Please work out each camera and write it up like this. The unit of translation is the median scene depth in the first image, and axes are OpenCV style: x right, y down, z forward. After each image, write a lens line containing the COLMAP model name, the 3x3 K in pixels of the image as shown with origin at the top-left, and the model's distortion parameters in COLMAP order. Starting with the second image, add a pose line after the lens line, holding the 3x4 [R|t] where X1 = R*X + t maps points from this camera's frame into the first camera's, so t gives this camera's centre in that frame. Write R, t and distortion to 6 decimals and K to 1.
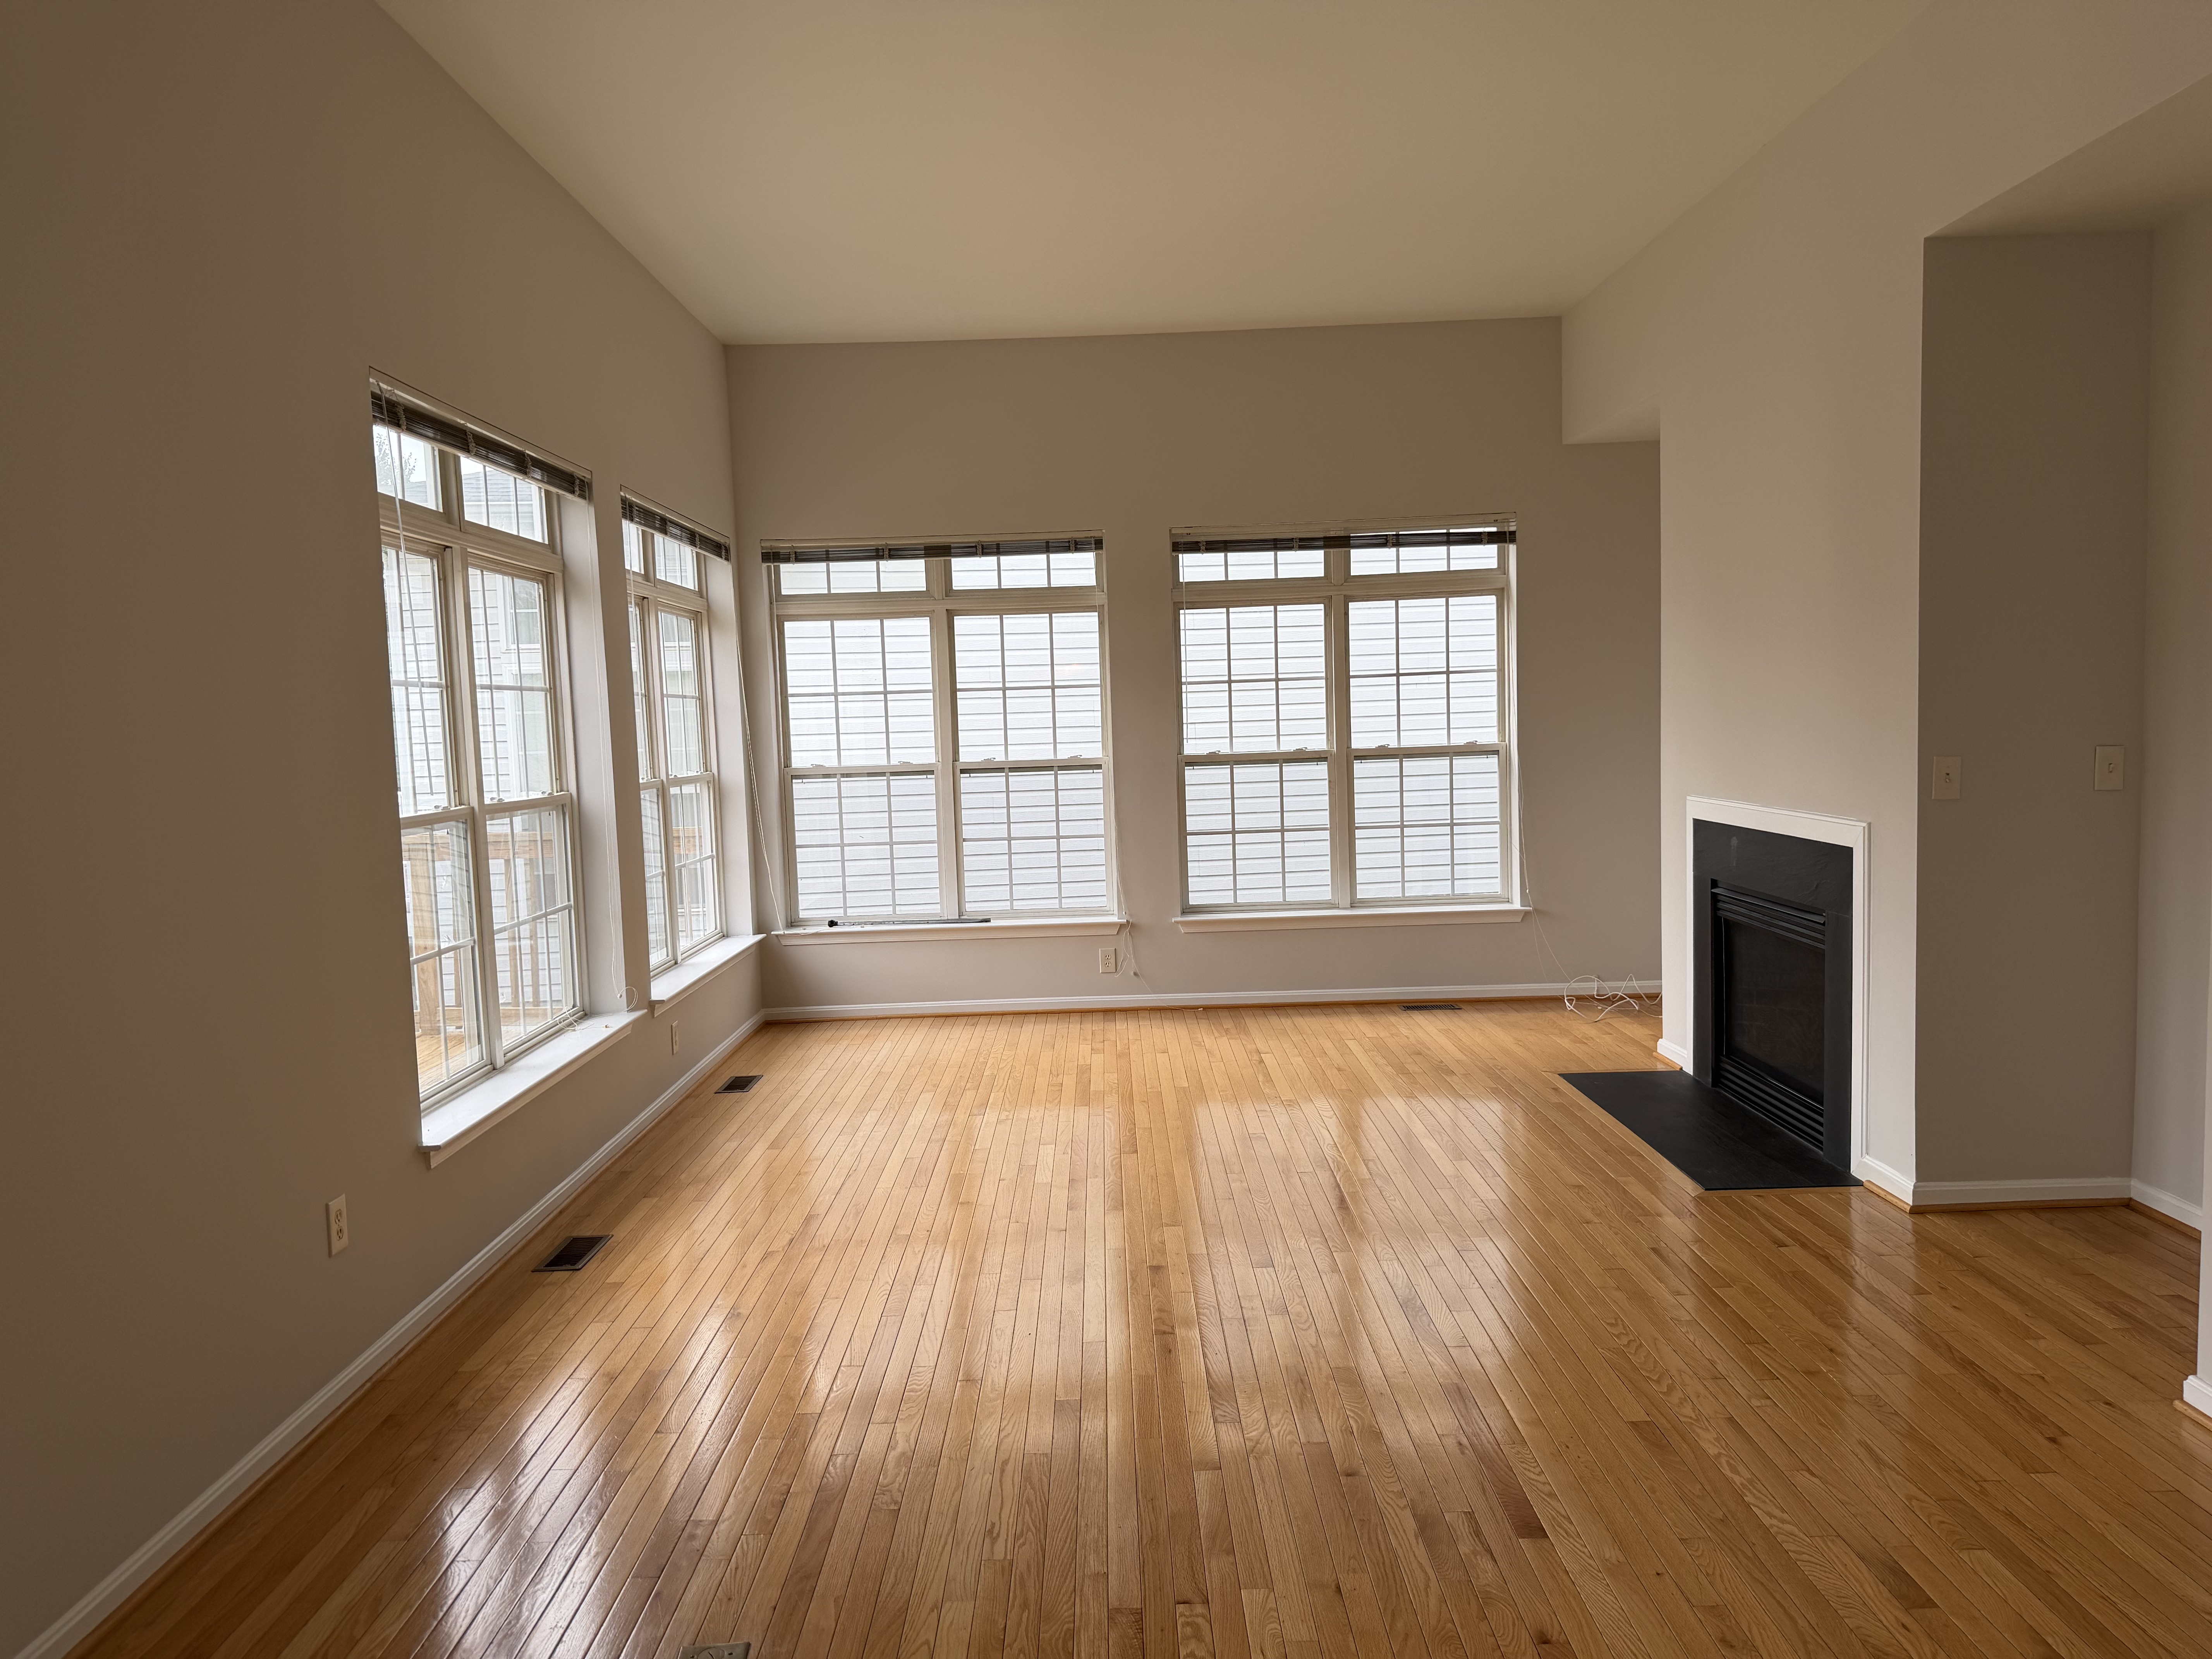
lens RADIAL K [[1525.7, 0, 1087.3], [0, 1525.7, 835.8], [0, 0, 1]] dist [0.054840, -0.088942]
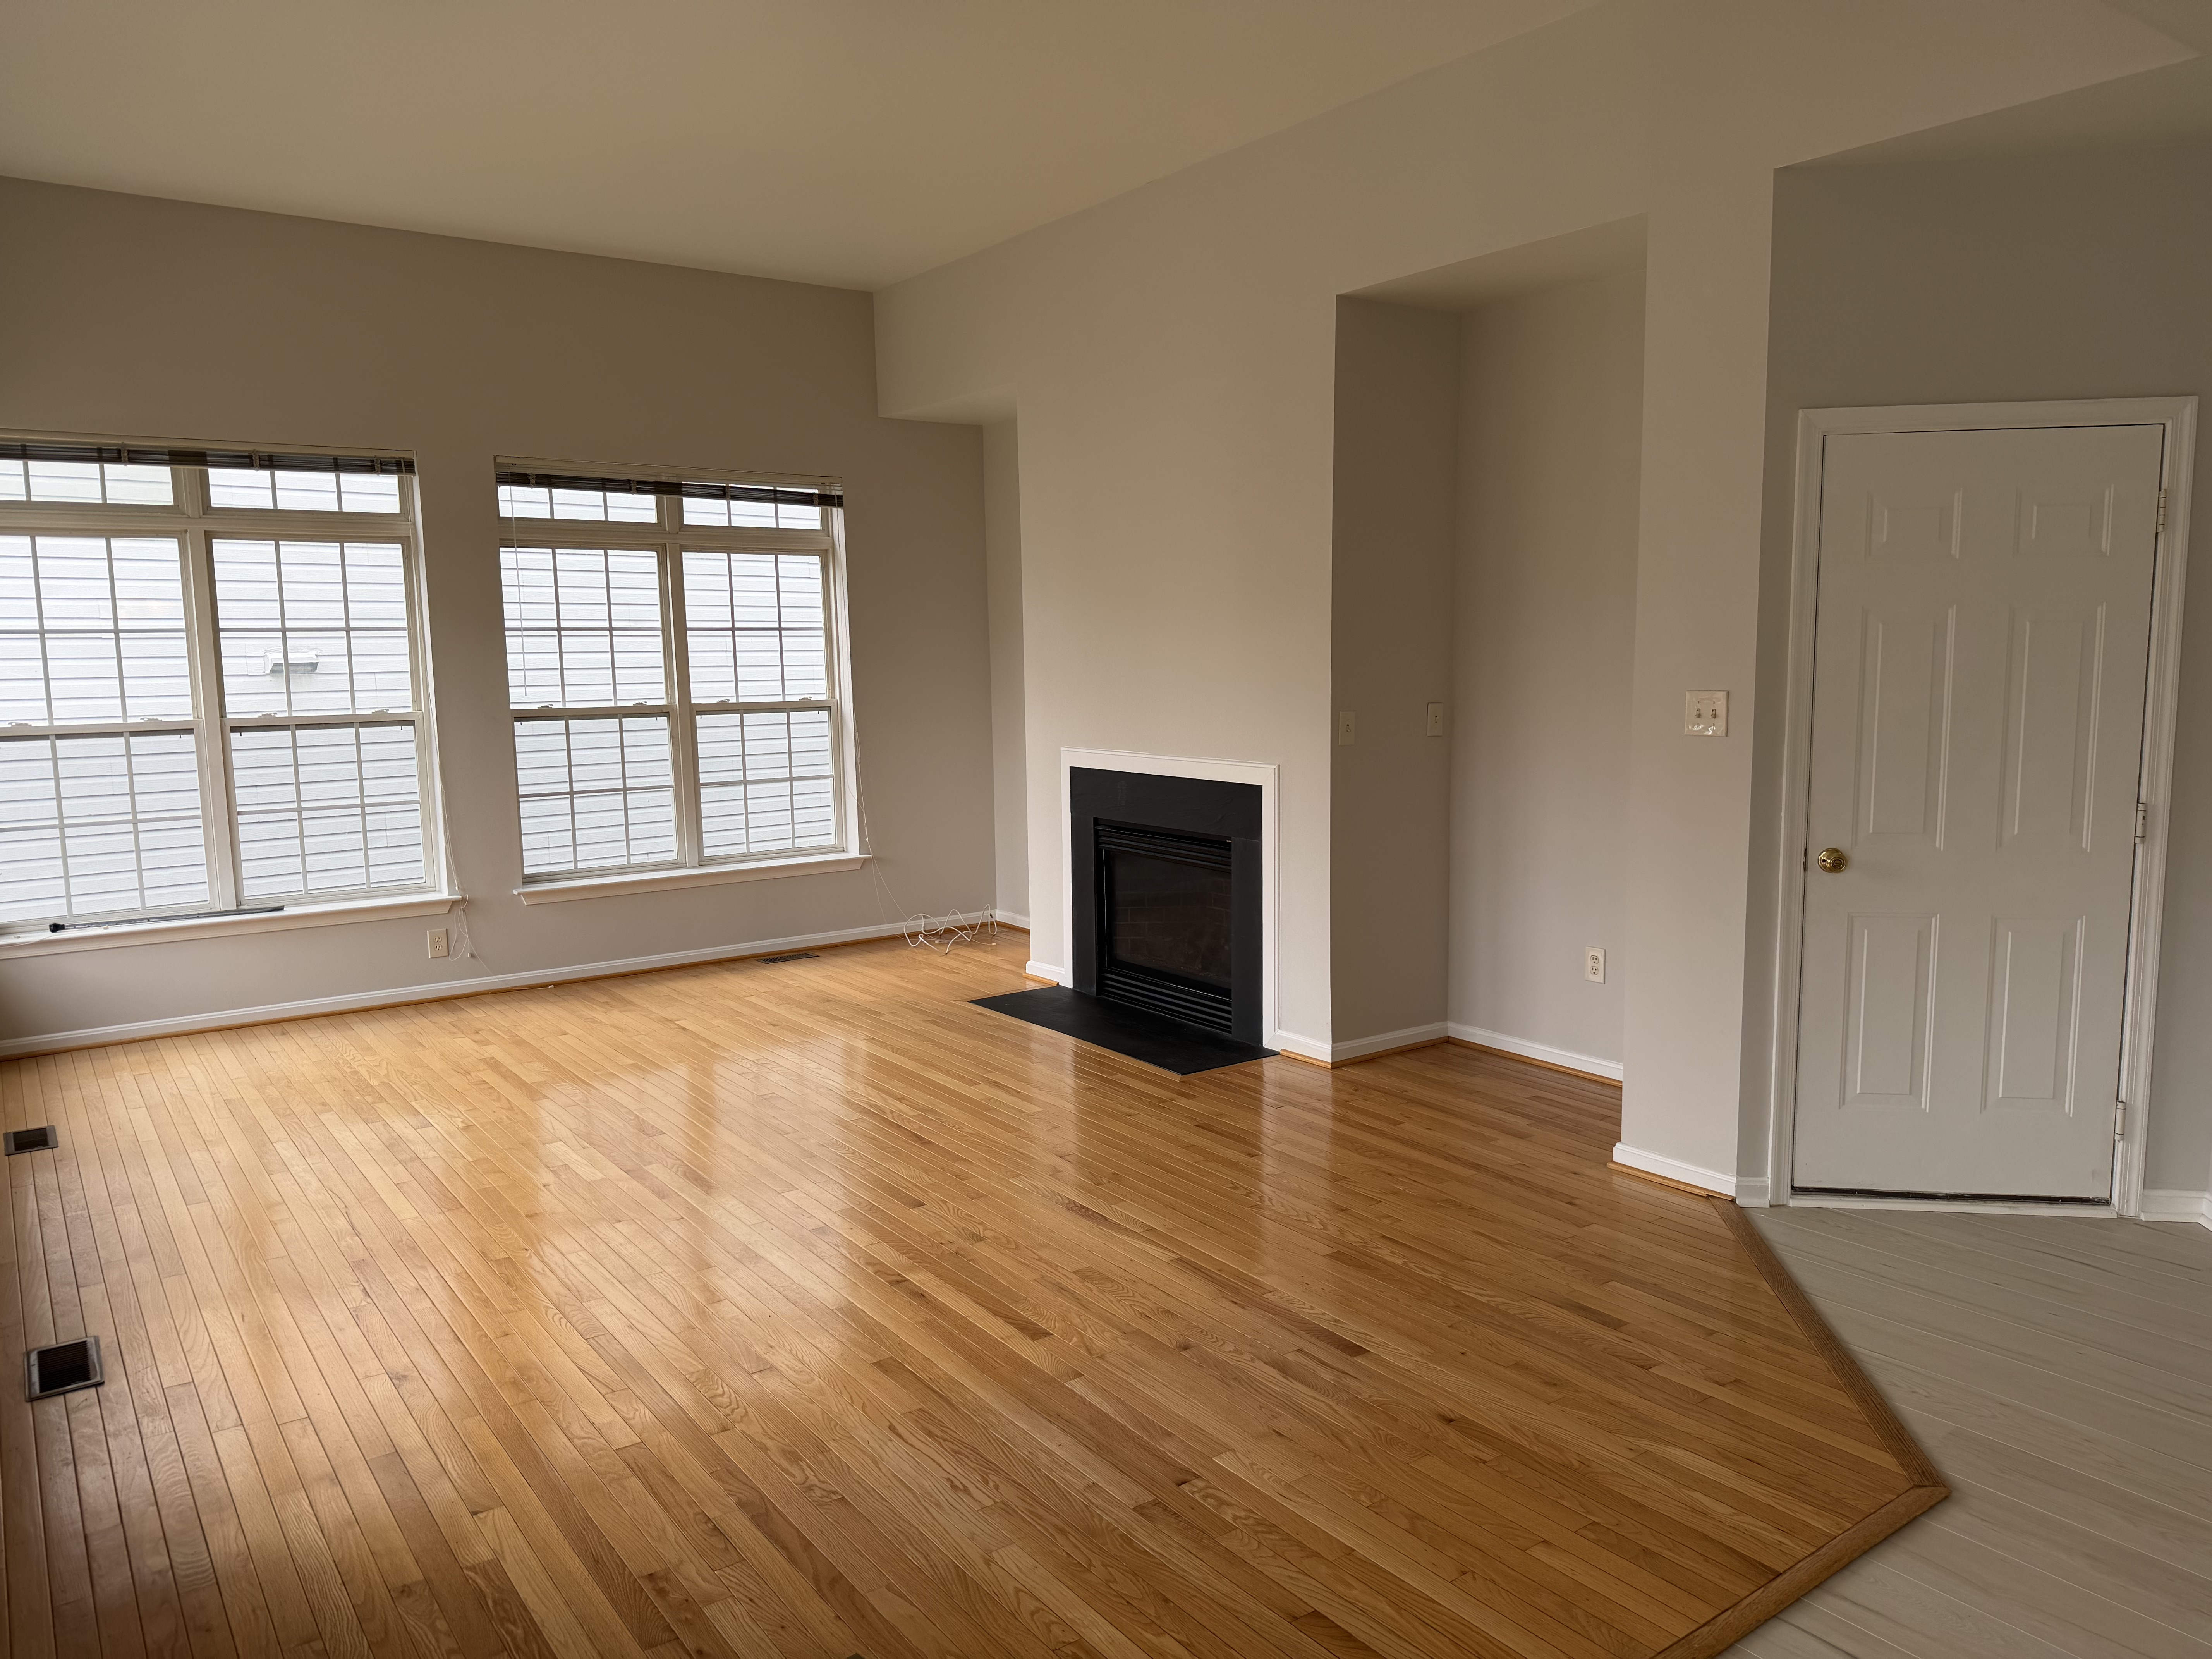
lens RADIAL K [[1525.7, 0, 1116.6], [0, 1525.7, 840.4], [0, 0, 1]] dist [0.054840, -0.088942]
pose [[0.800189, -0.051676, 0.597518, -0.201189], [0.032612, 0.998556, 0.042686, -0.002457], [-0.598861, -0.014671, 0.800719, 0.052471]]
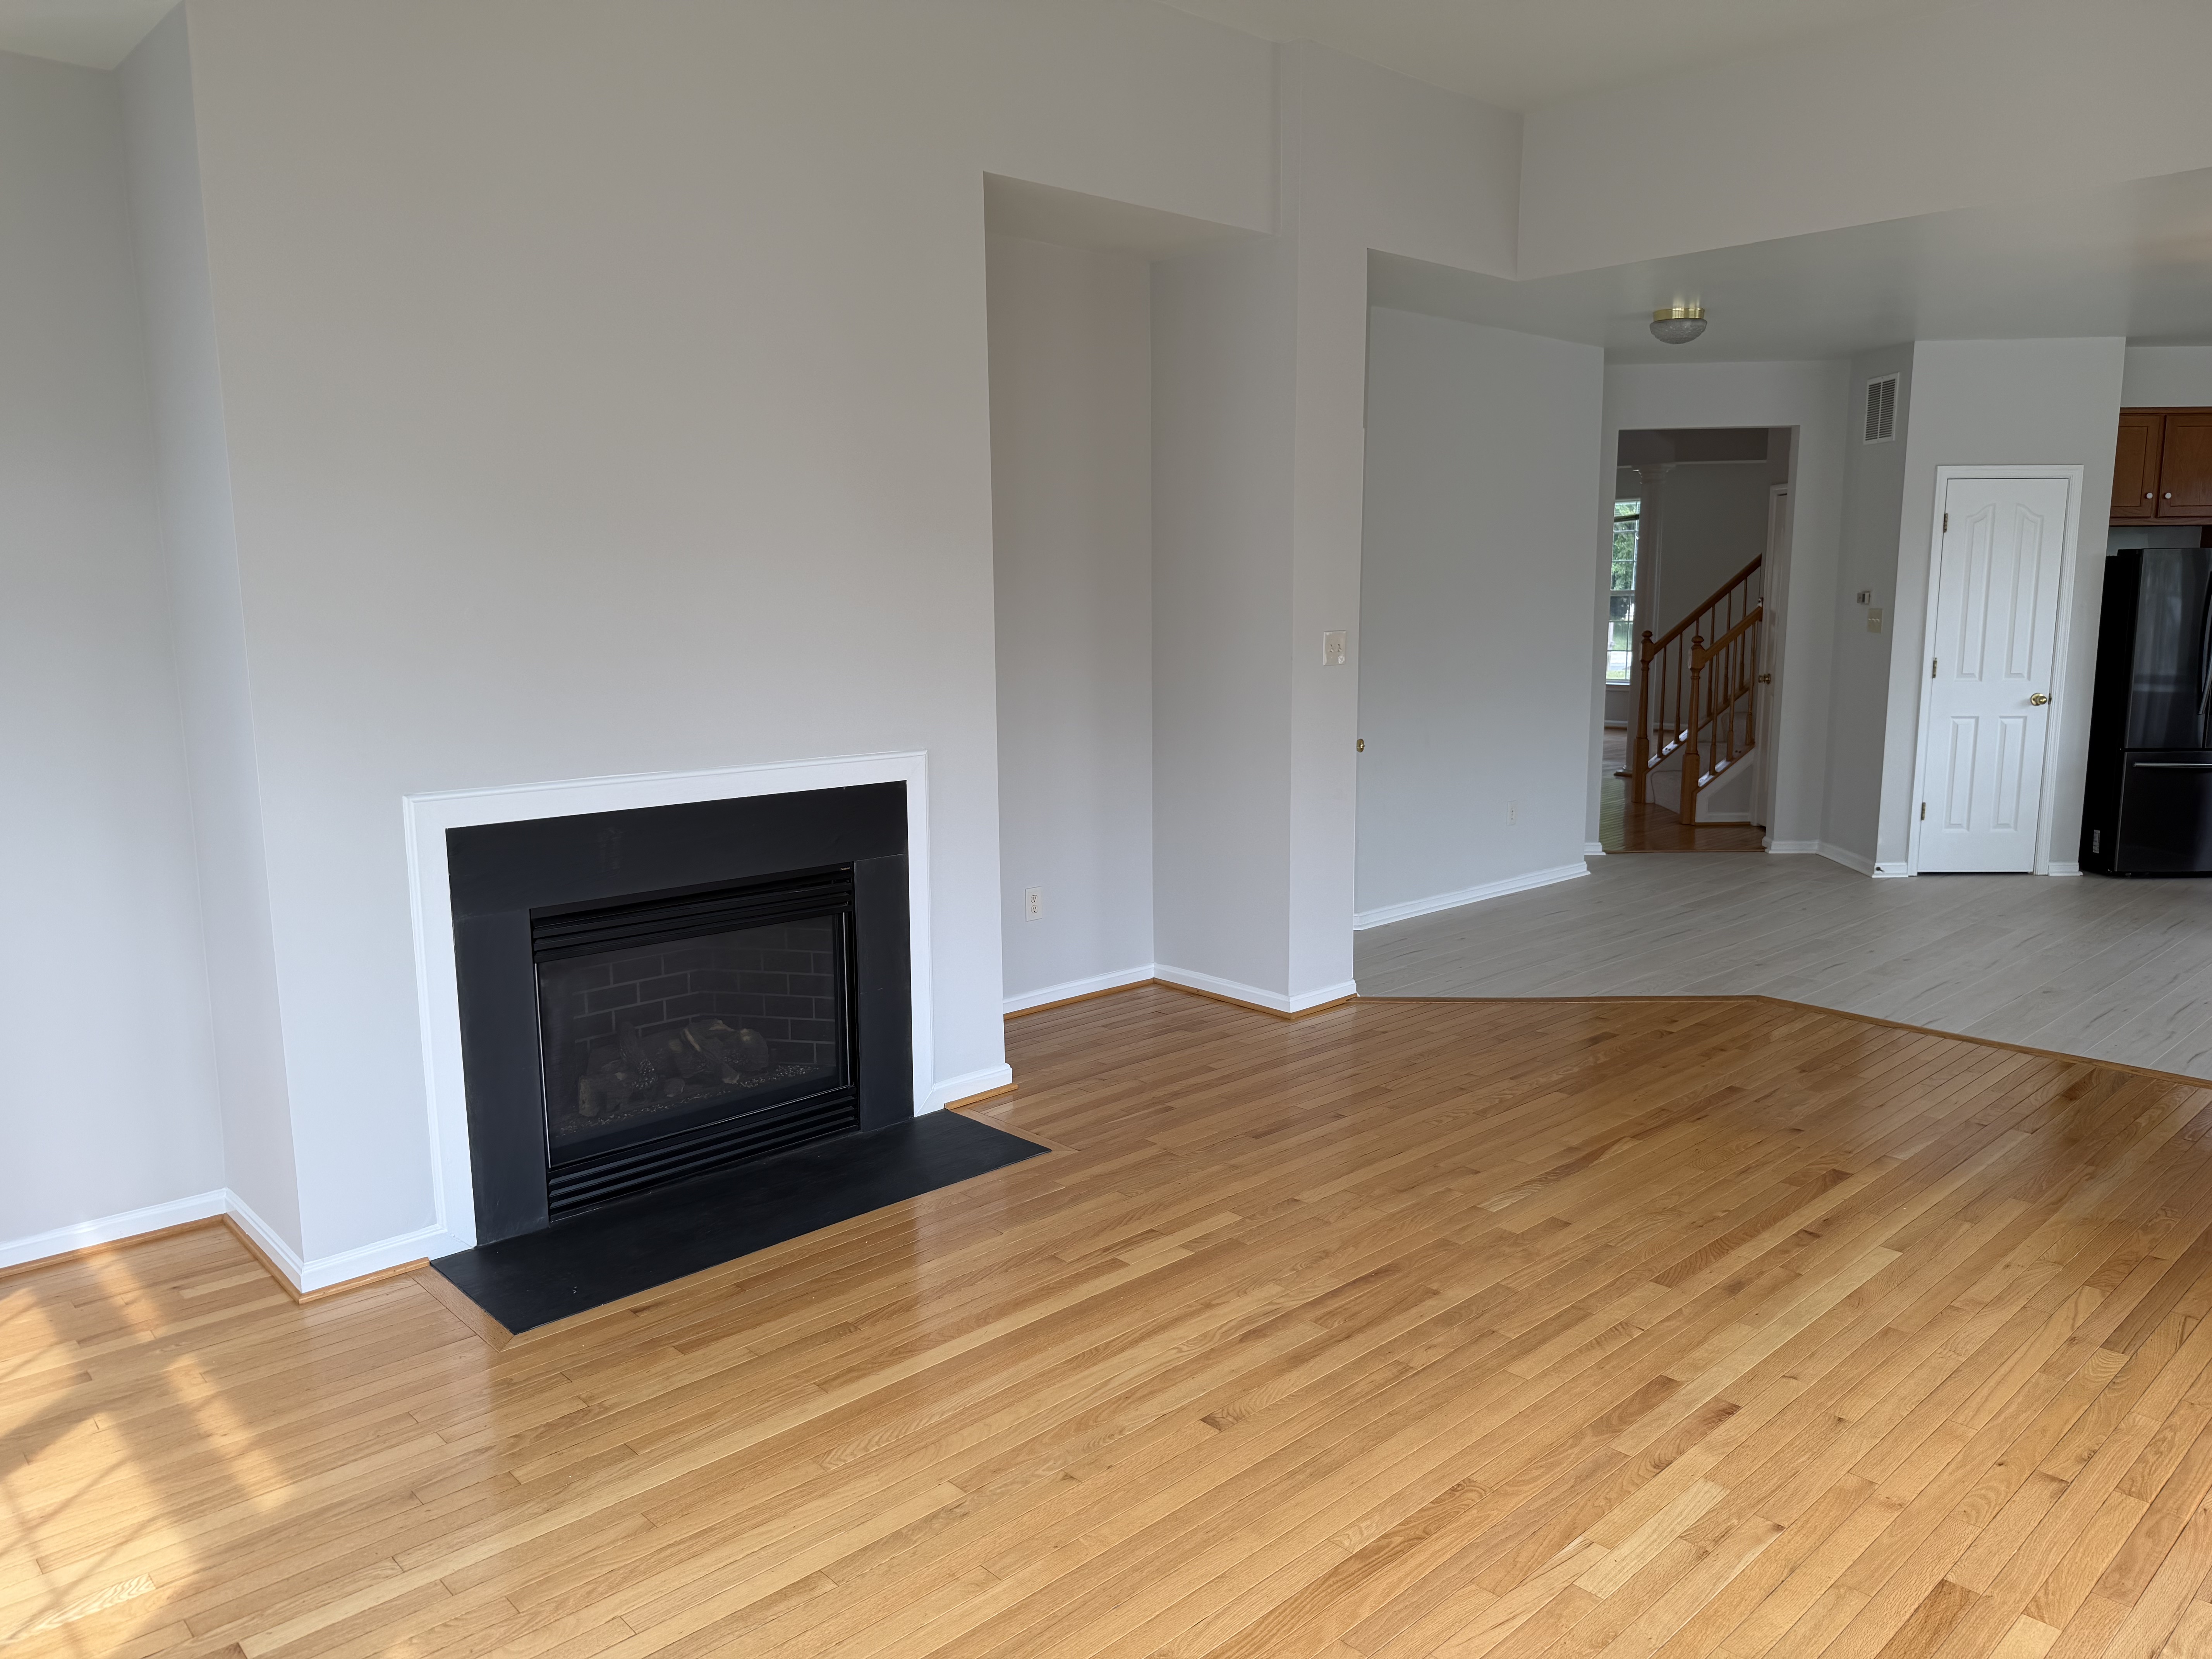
lens RADIAL K [[1525.7, 0, 1103.6], [0, 1525.7, 834.8], [0, 0, 1]] dist [0.054840, -0.088942]
pose [[-0.678988, -0.085352, 0.729171, -0.165565], [0.086028, 0.977126, 0.194483, -0.080492], [-0.729091, 0.194781, -0.656114, 0.930160]]
